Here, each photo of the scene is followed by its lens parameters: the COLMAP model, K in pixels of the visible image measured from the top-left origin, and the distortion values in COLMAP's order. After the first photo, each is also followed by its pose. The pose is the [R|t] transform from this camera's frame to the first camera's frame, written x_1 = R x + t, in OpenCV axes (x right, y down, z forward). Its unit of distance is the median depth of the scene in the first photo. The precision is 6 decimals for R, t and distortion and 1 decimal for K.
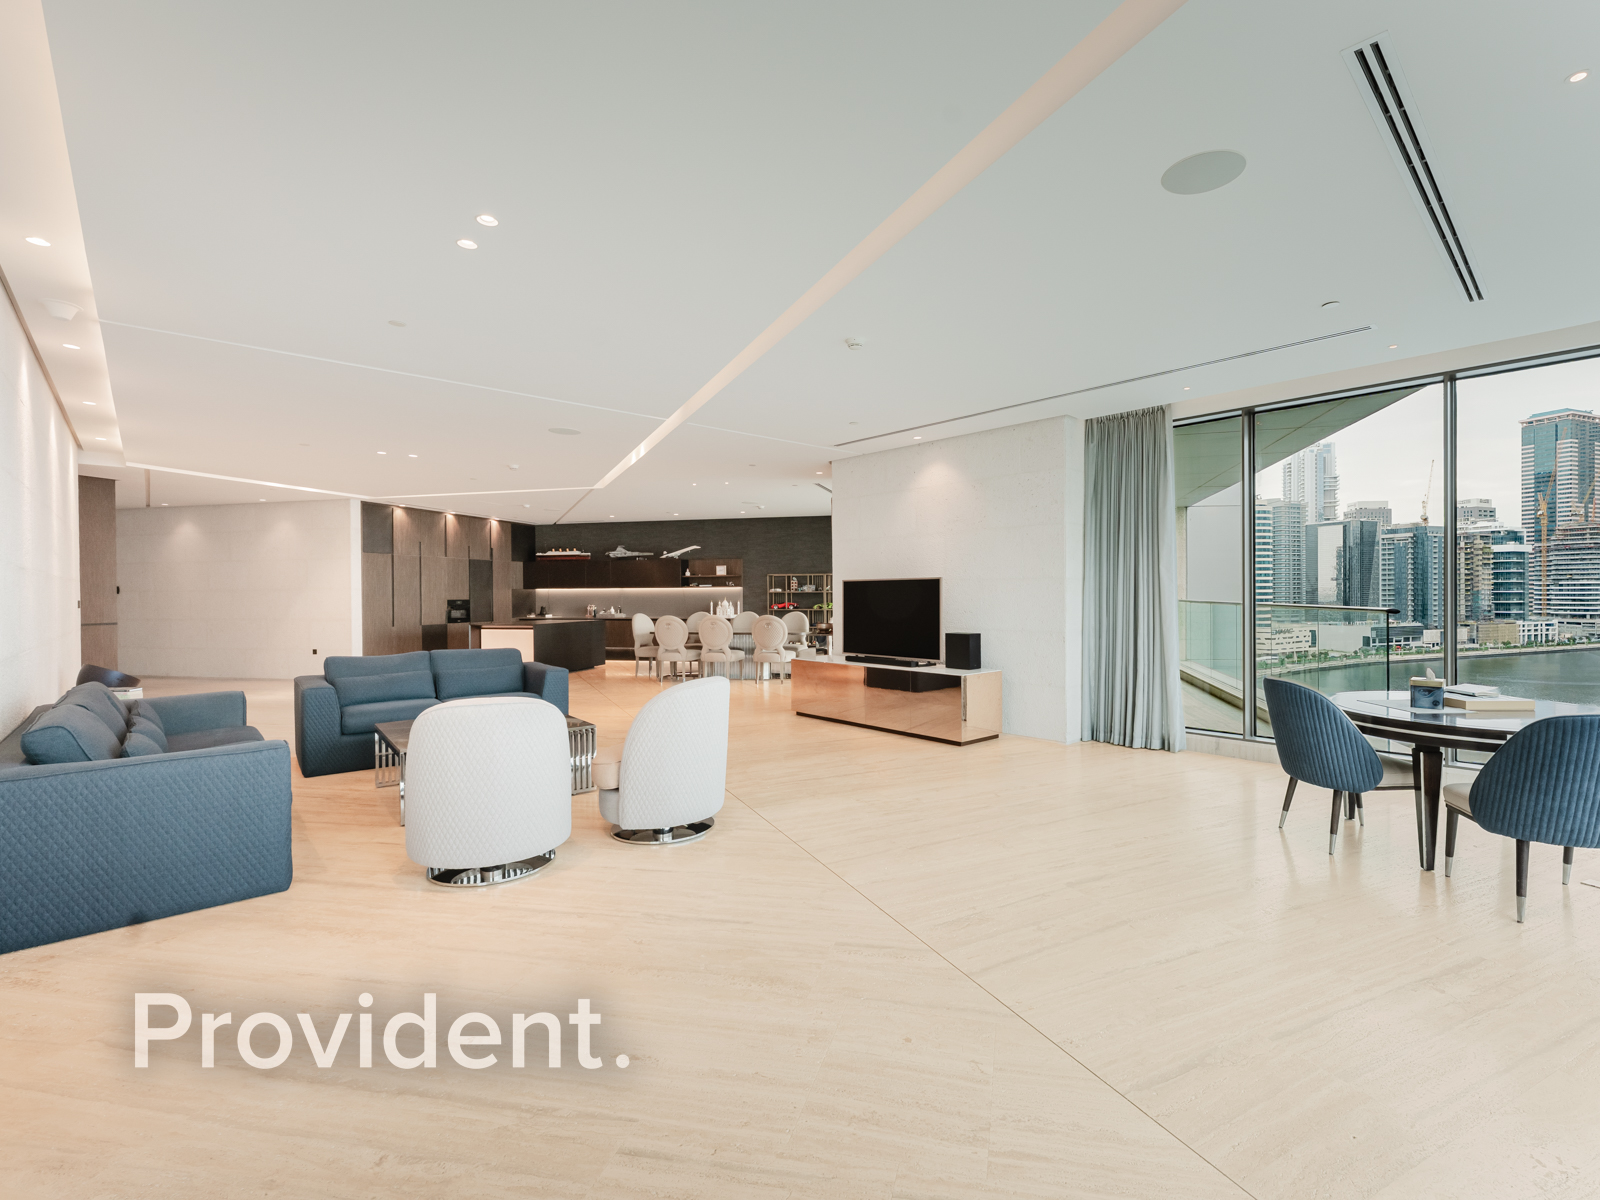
lens RADIAL K [[729.9, 0, 862.3], [0, 729.9, 597.0], [0, 0, 1]] dist [0.004254, -0.002621]
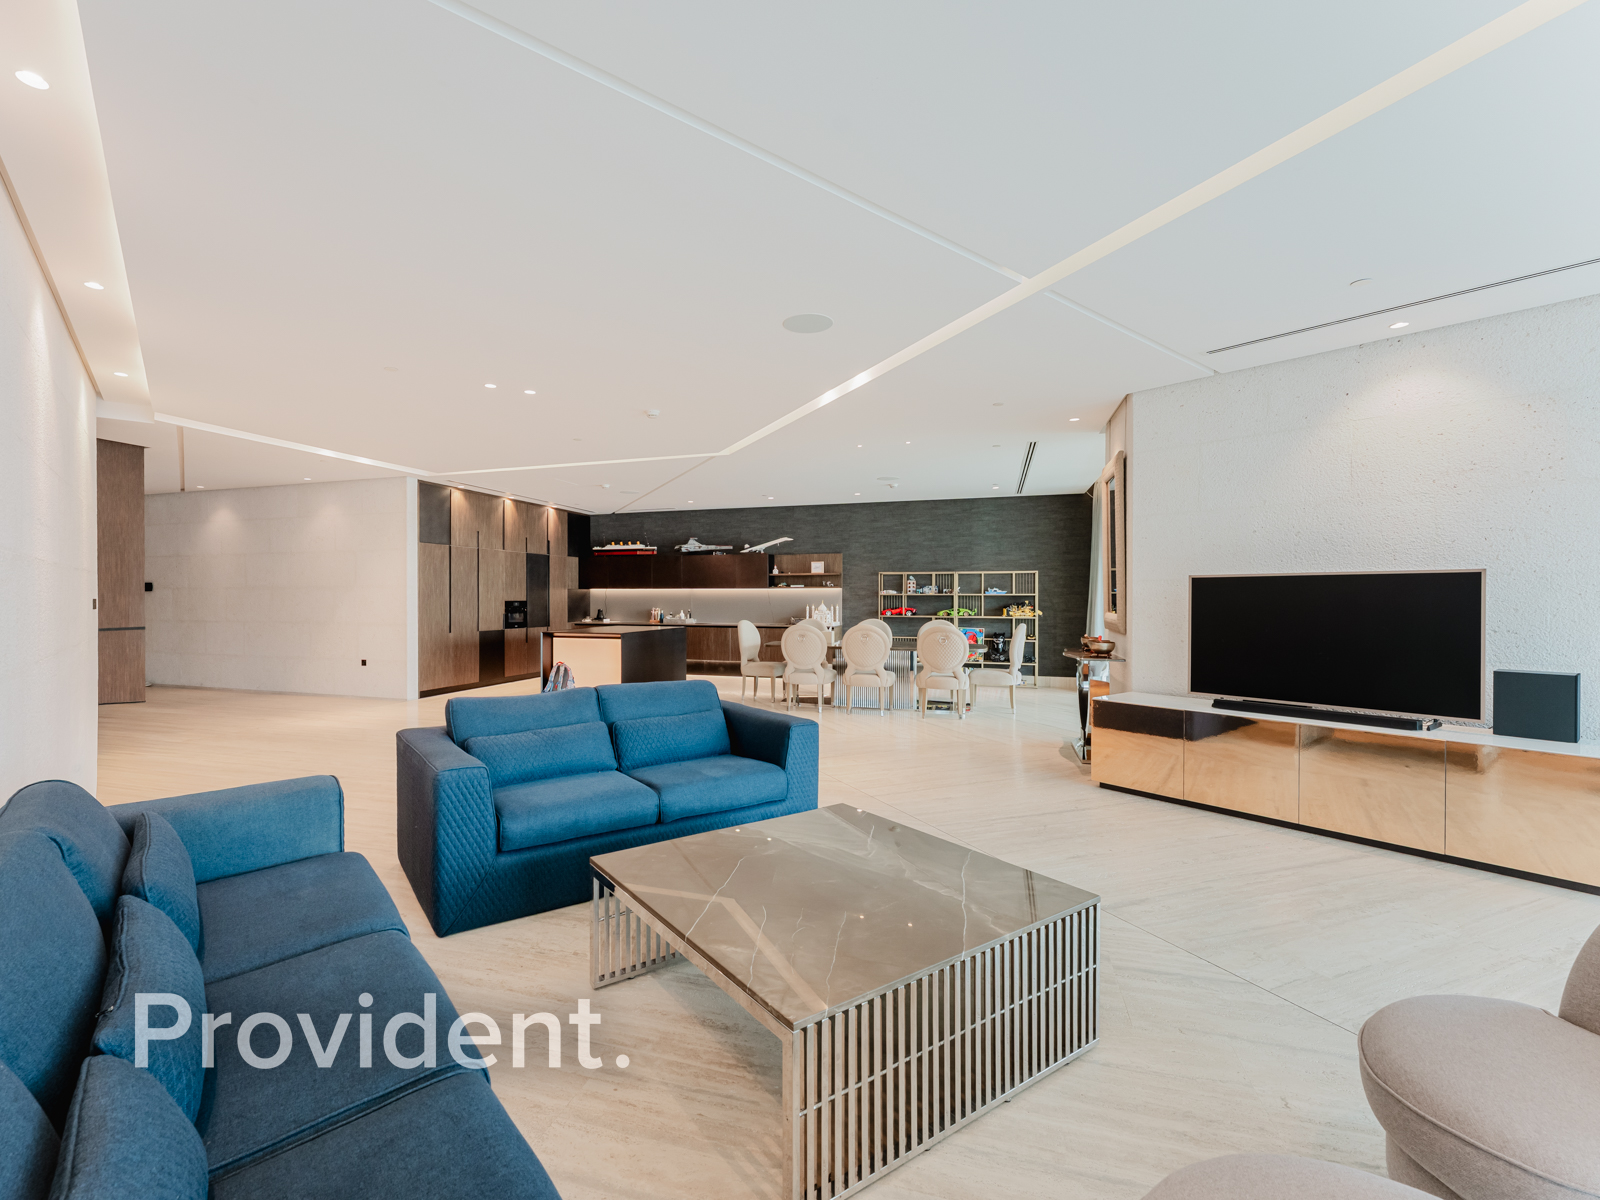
lens RADIAL K [[729.9, 0, 748.7], [0, 729.9, 601.1], [0, 0, 1]] dist [0.004254, -0.002621]
pose [[0.993220, 0.008076, -0.115970, -0.190071], [-0.007935, 0.999967, 0.001677, 0.000306], [0.115980, -0.000745, 0.993251, 0.197742]]
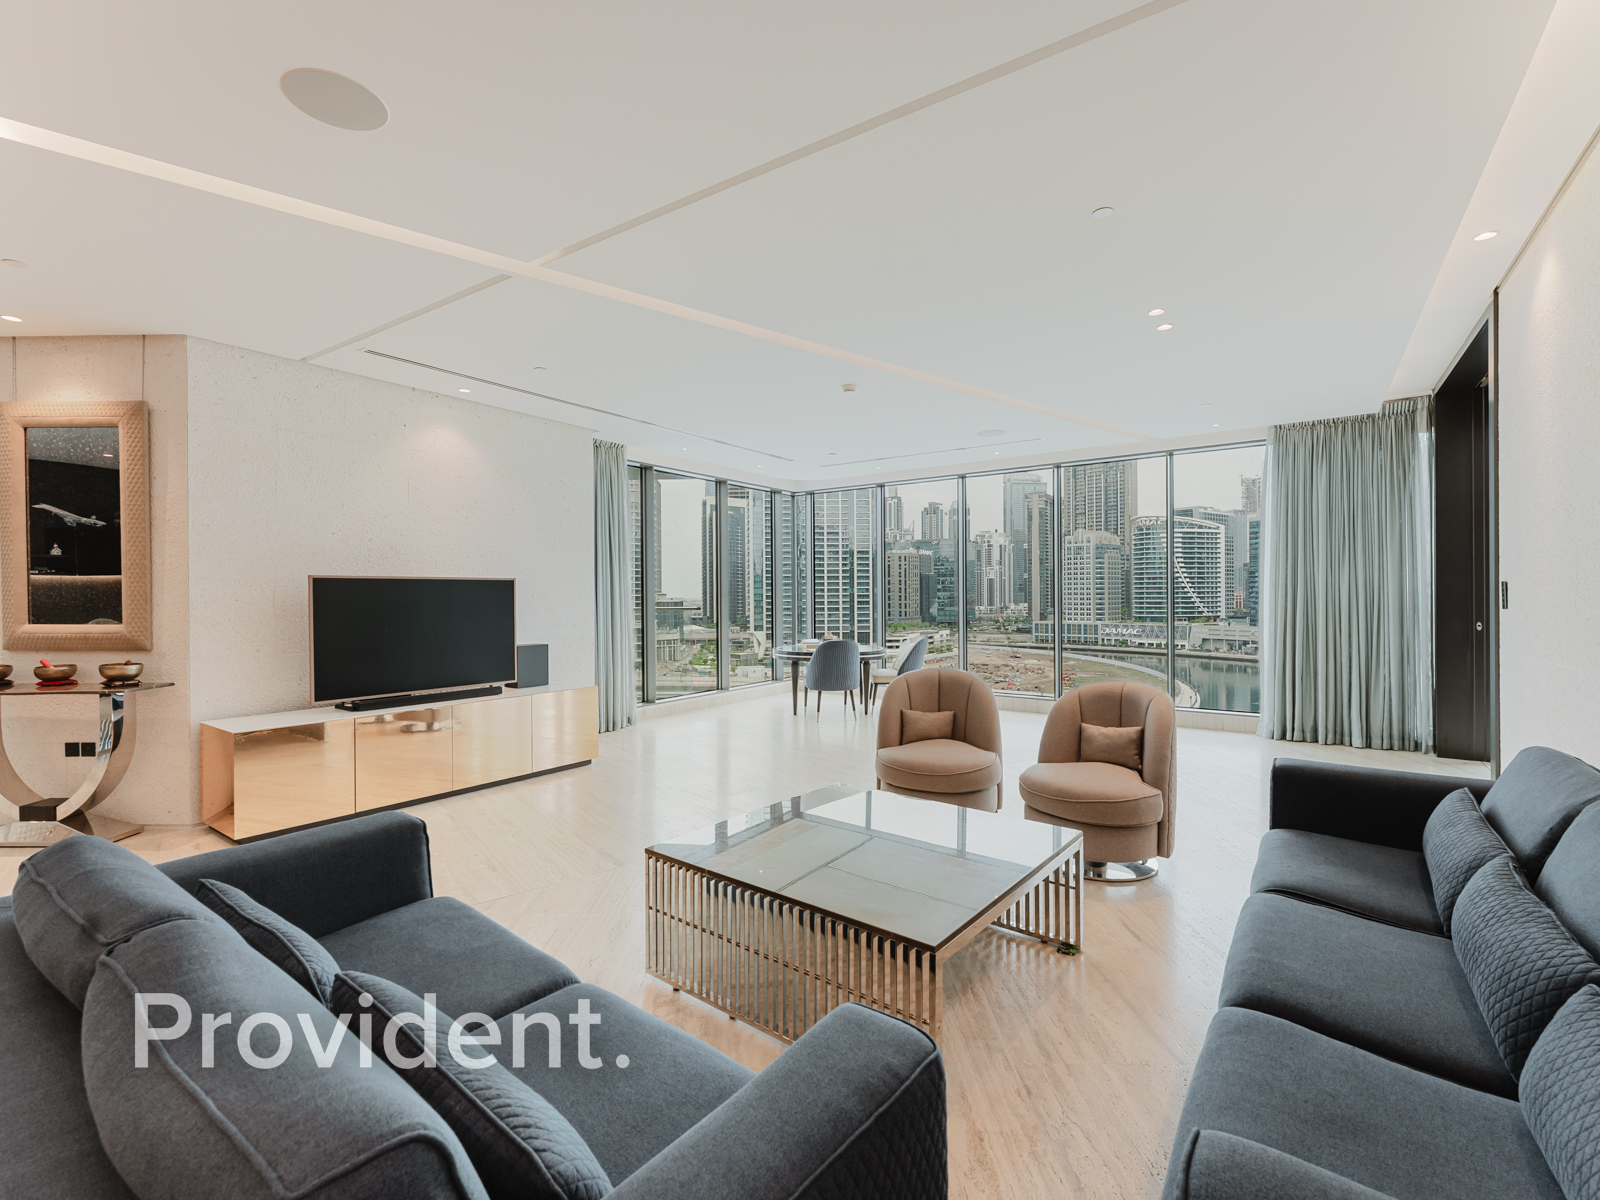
lens RADIAL K [[729.9, 0, 806.1], [0, 729.9, 601.3], [0, 0, 1]] dist [0.004254, -0.002621]
pose [[-0.199241, -0.001081, 0.979950, -0.673509], [0.013979, 0.999895, 0.003945, 0.000001], [-0.979851, 0.014485, -0.199205, 0.727744]]
